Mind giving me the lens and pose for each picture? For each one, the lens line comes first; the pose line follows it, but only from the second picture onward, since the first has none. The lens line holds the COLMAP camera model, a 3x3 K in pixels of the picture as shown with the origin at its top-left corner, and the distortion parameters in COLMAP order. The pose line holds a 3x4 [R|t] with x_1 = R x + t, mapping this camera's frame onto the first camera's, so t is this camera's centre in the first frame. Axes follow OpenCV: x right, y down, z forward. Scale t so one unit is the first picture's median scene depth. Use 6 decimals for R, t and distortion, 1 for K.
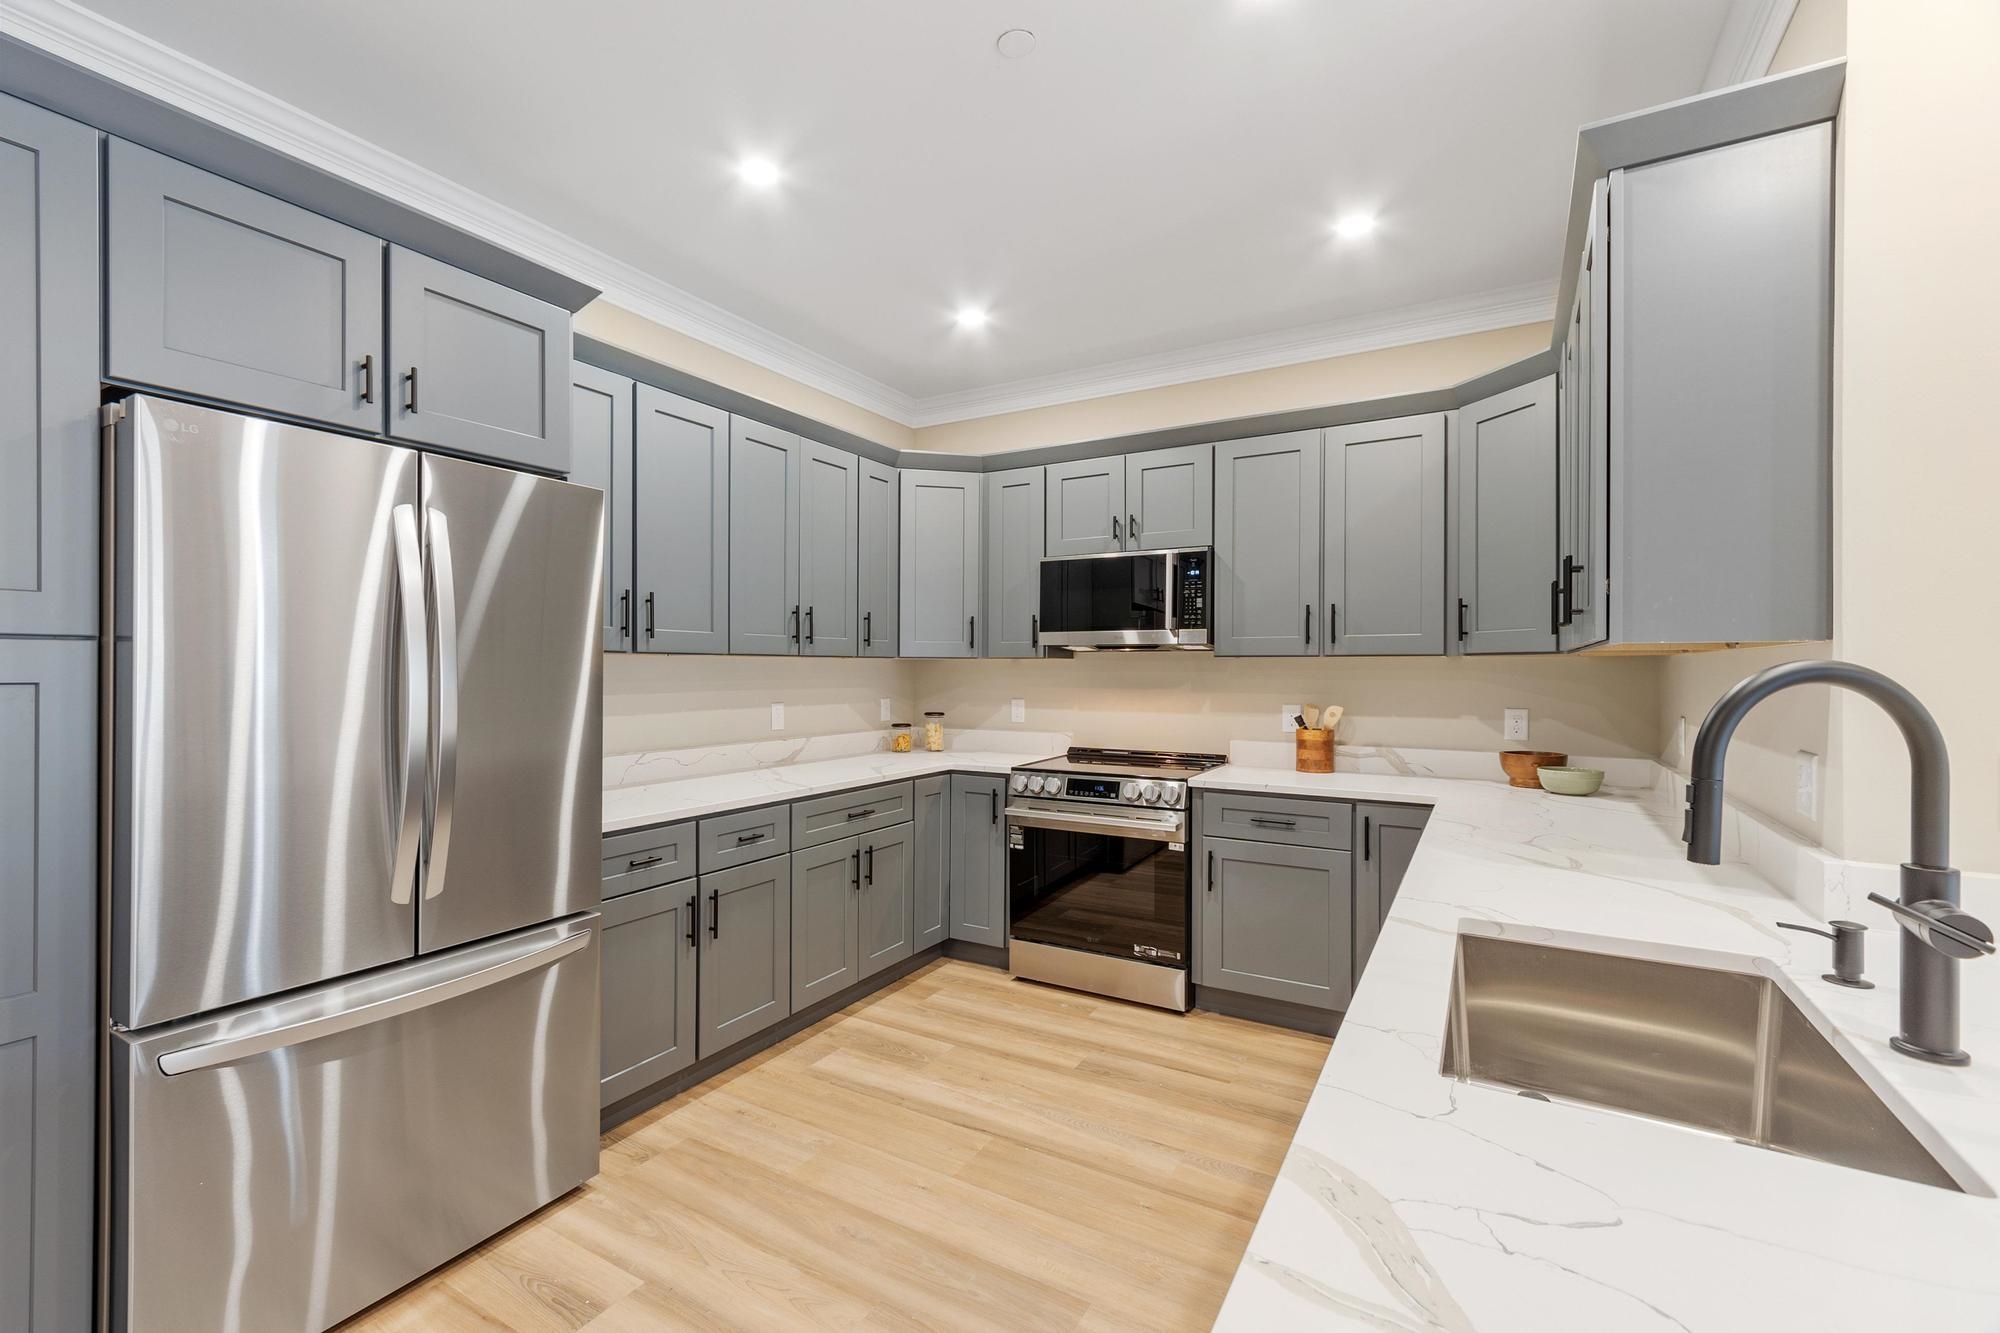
lens RADIAL K [[883.0, 0, 990.6], [0, 883.0, 672.5], [0, 0, 1]] dist [0.007847, -0.001258]
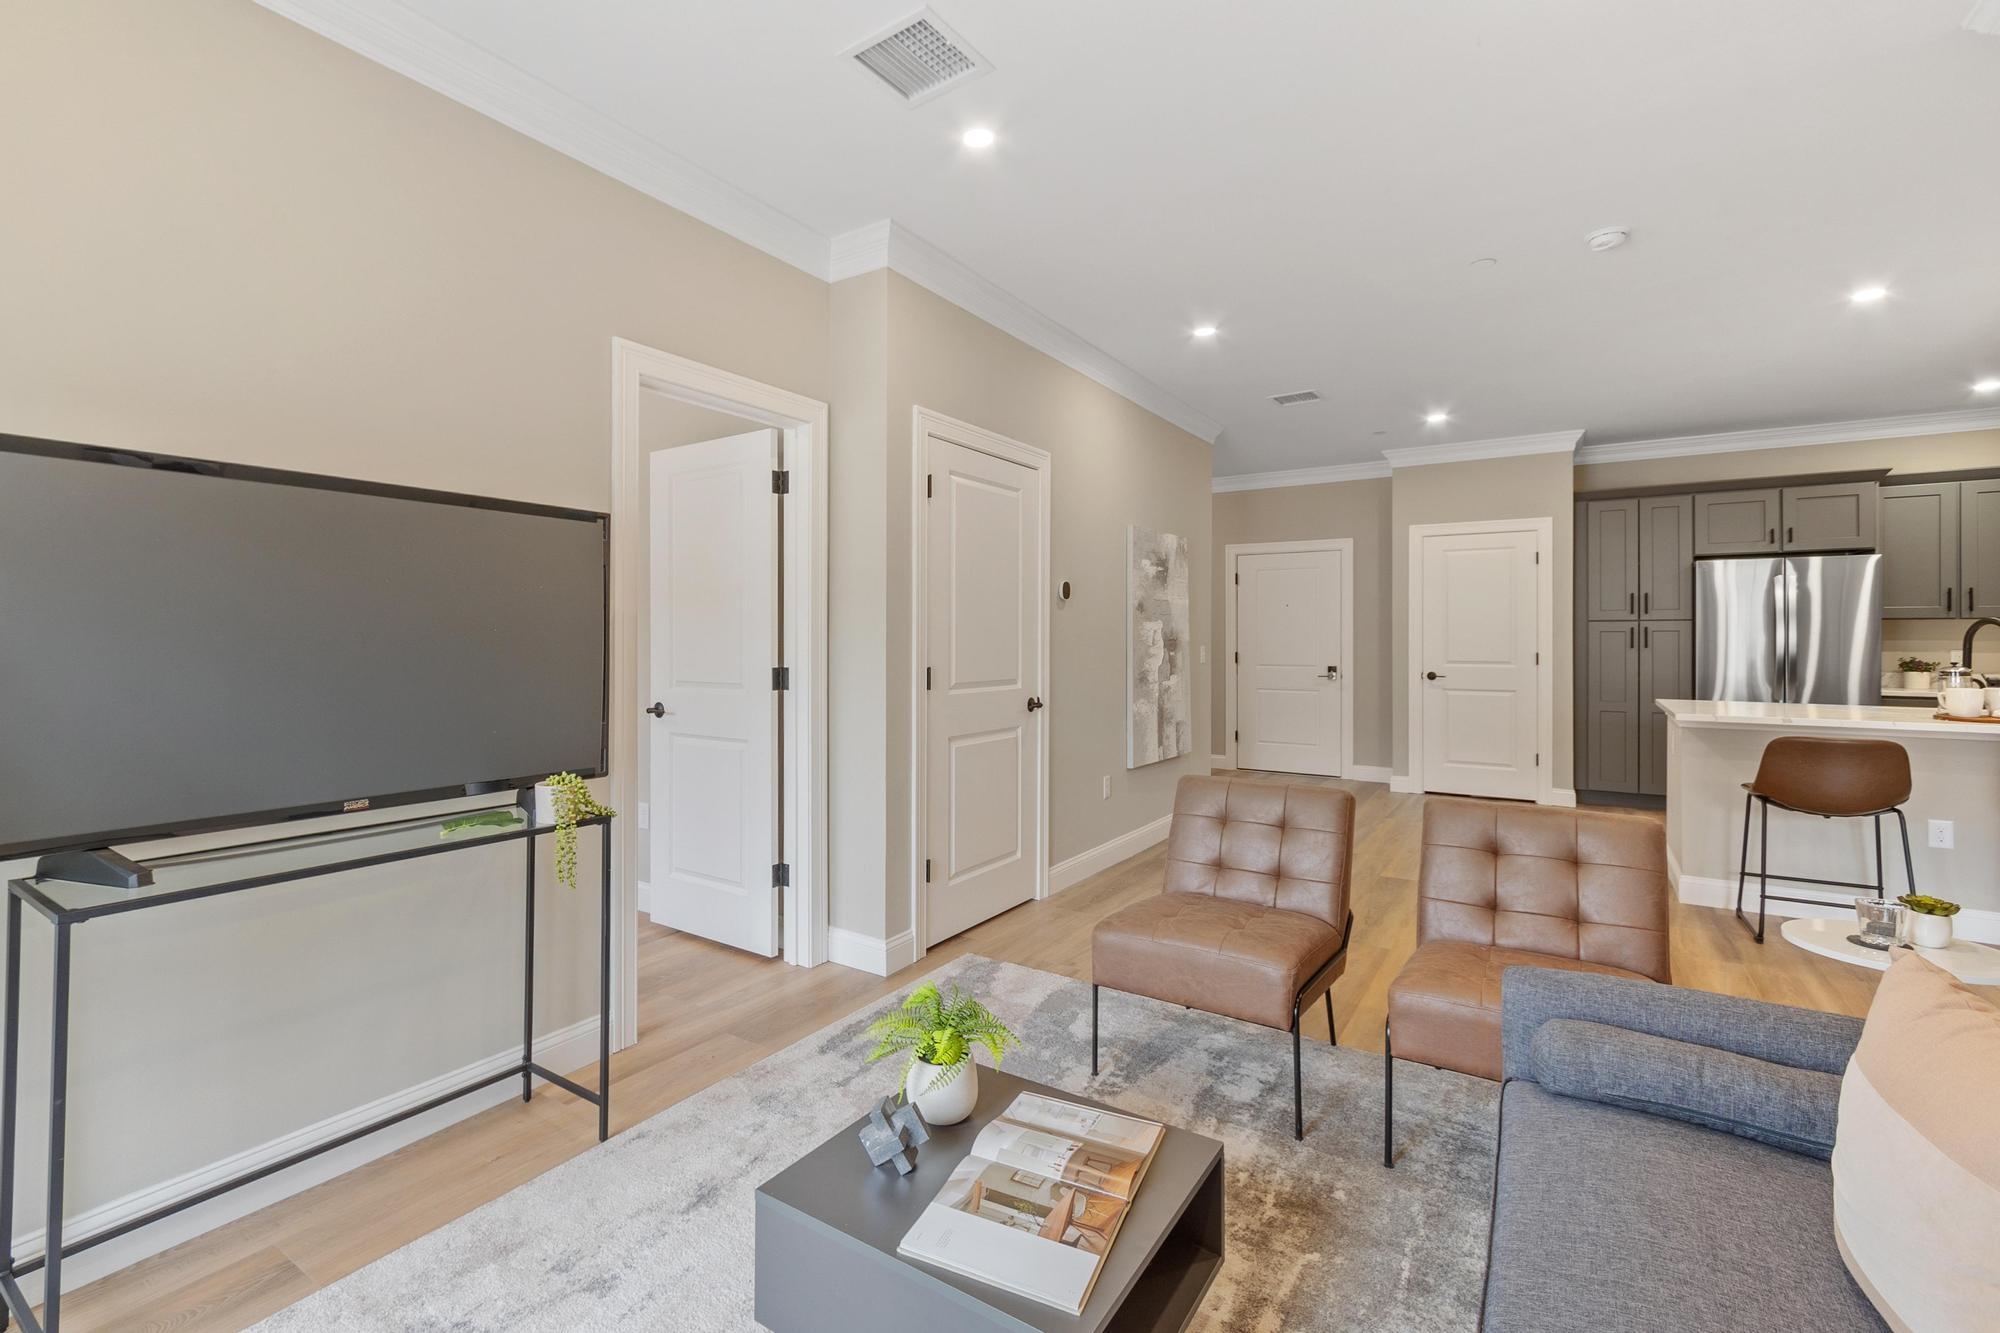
lens RADIAL K [[883.0, 0, 968.8], [0, 883.0, 644.4], [0, 0, 1]] dist [0.007847, -0.001258]
pose [[-0.043097, -0.004326, -0.999062, 1.398531], [0.000190, 0.999991, -0.004338, 0.034487], [0.999071, -0.000377, -0.043096, -0.929966]]
